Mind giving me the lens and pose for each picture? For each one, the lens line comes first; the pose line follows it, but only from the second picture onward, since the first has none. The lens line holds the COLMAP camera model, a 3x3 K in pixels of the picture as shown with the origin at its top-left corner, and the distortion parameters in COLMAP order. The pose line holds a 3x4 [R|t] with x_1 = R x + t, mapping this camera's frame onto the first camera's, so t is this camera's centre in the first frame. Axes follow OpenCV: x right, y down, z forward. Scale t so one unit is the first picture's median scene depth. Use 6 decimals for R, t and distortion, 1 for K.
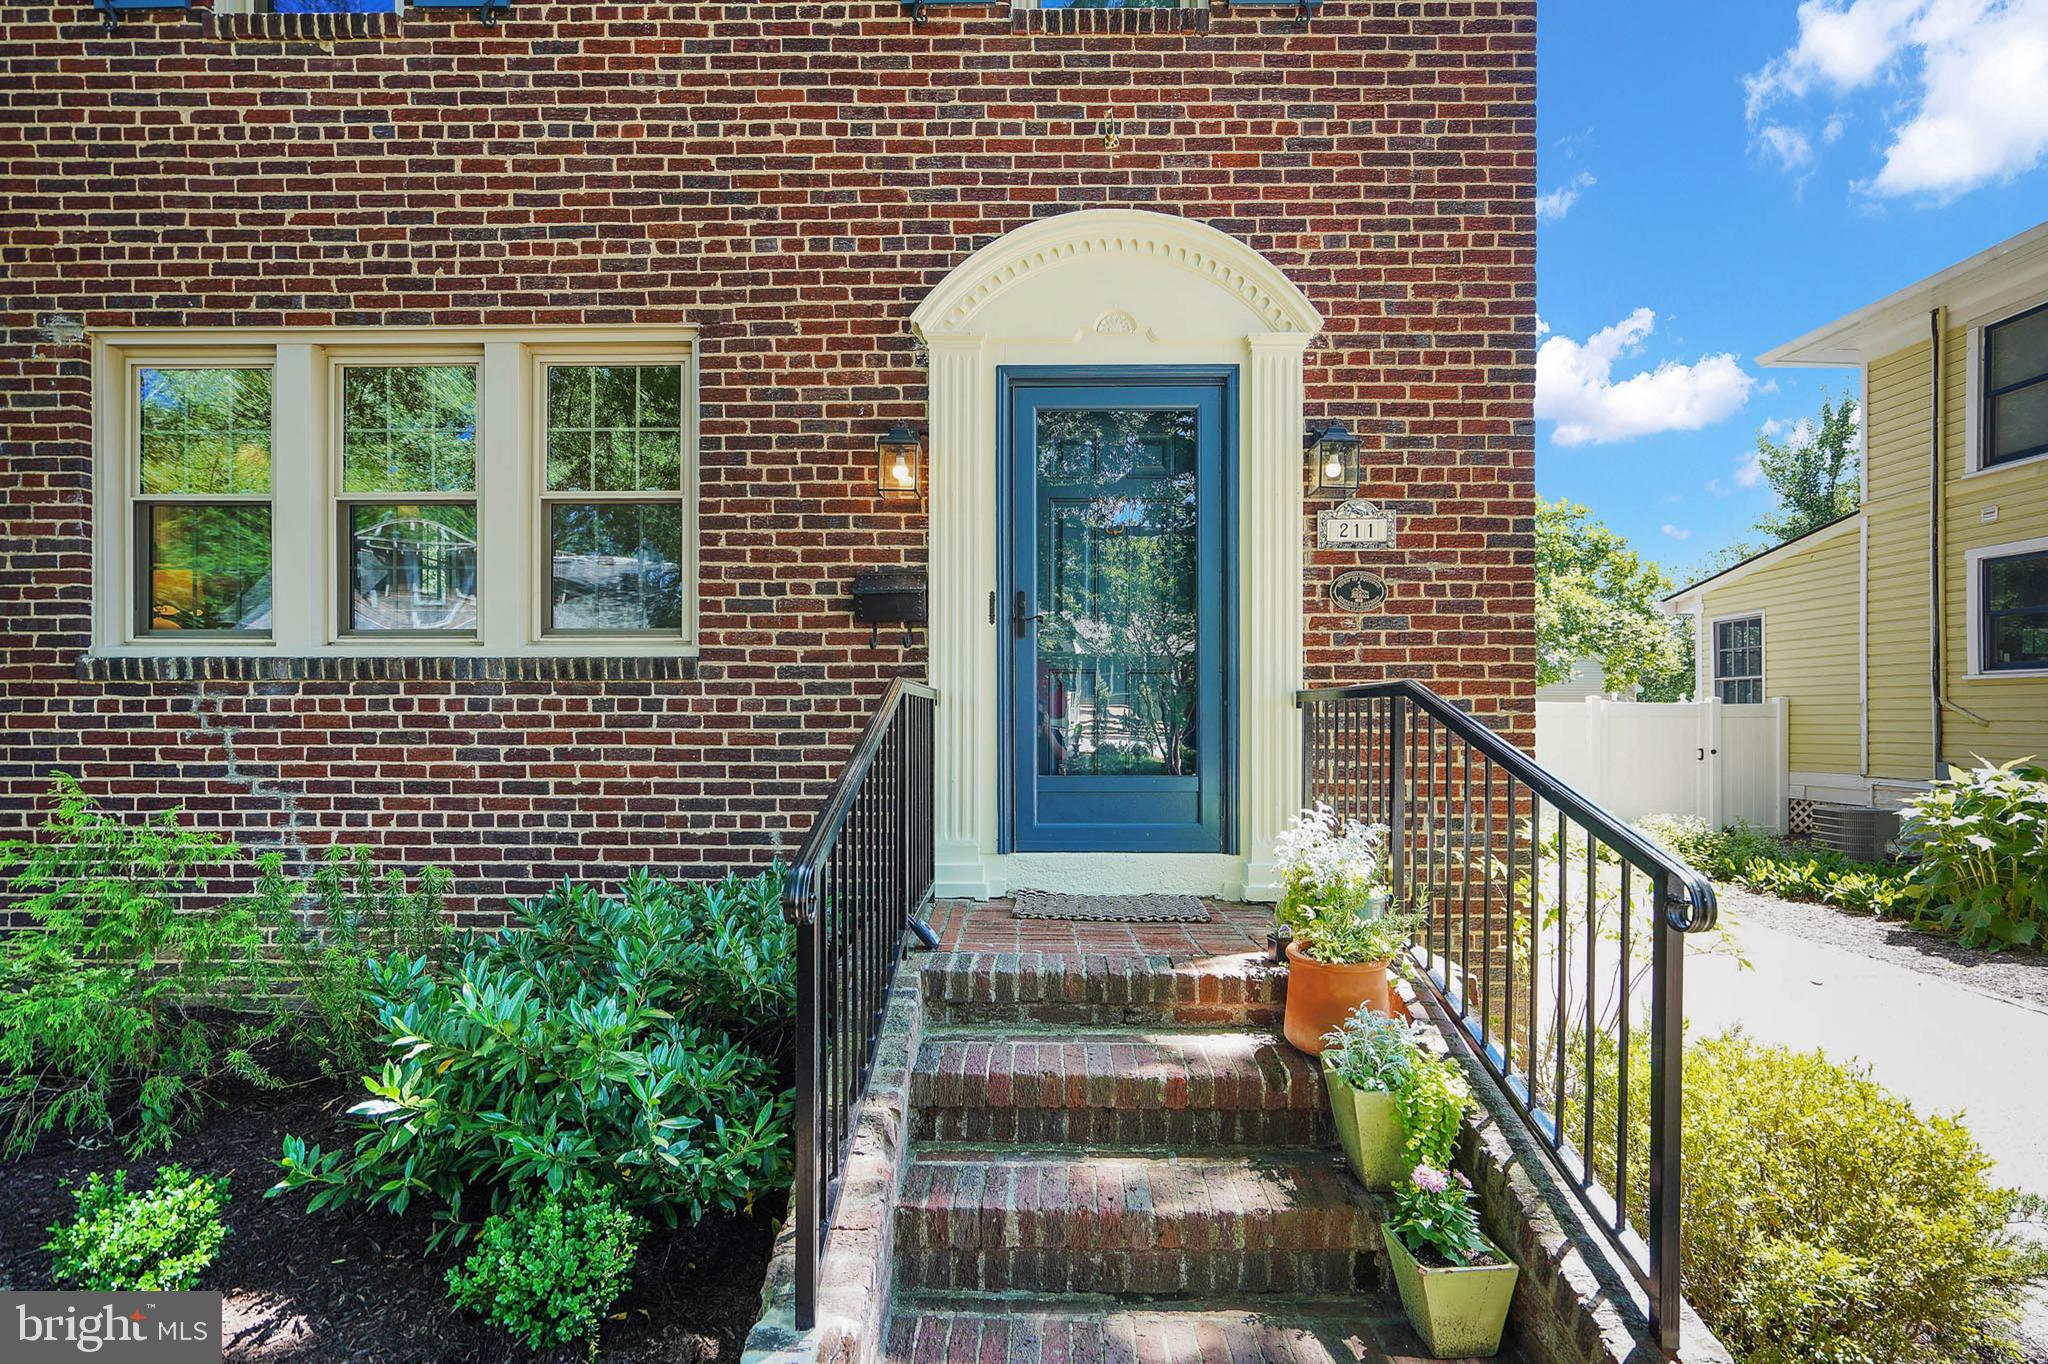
lens RADIAL K [[944.7, 0, 1023.2], [0, 944.7, 702.4], [0, 0, 1]] dist [-0.003326, 0.000785]
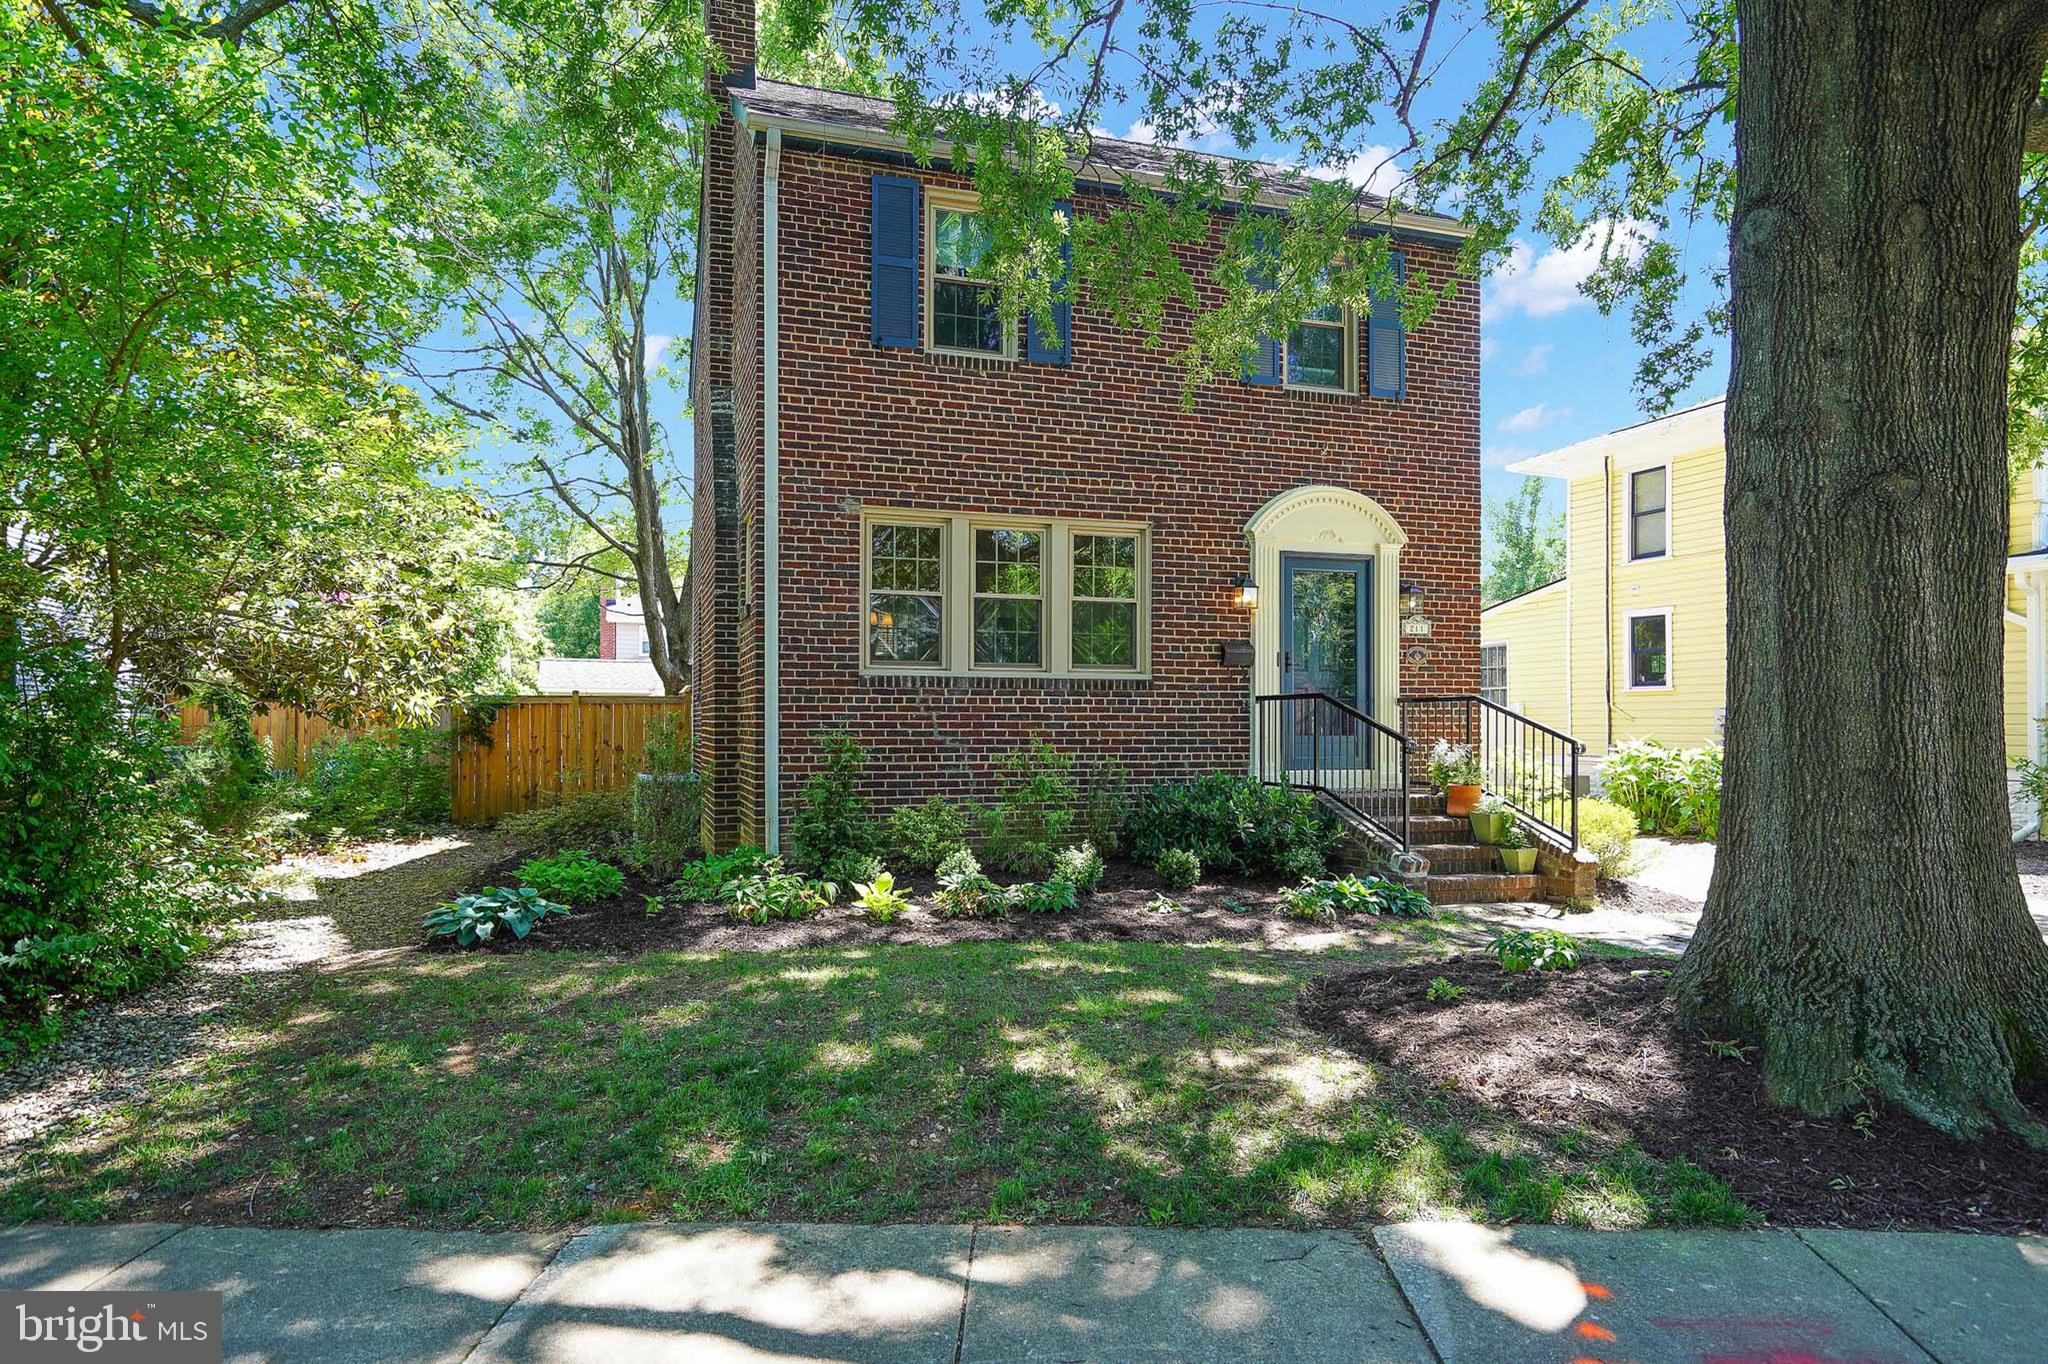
lens RADIAL K [[1184.6, 0, 1024.2], [0, 1184.6, 683.4], [0, 0, 1]] dist [0.000321, -0.000735]
pose [[0.948811, 0.013118, 0.315571, -1.451455], [-0.007233, 0.999778, -0.019812, 0.014922], [-0.315760, 0.016516, 0.948695, -1.422880]]
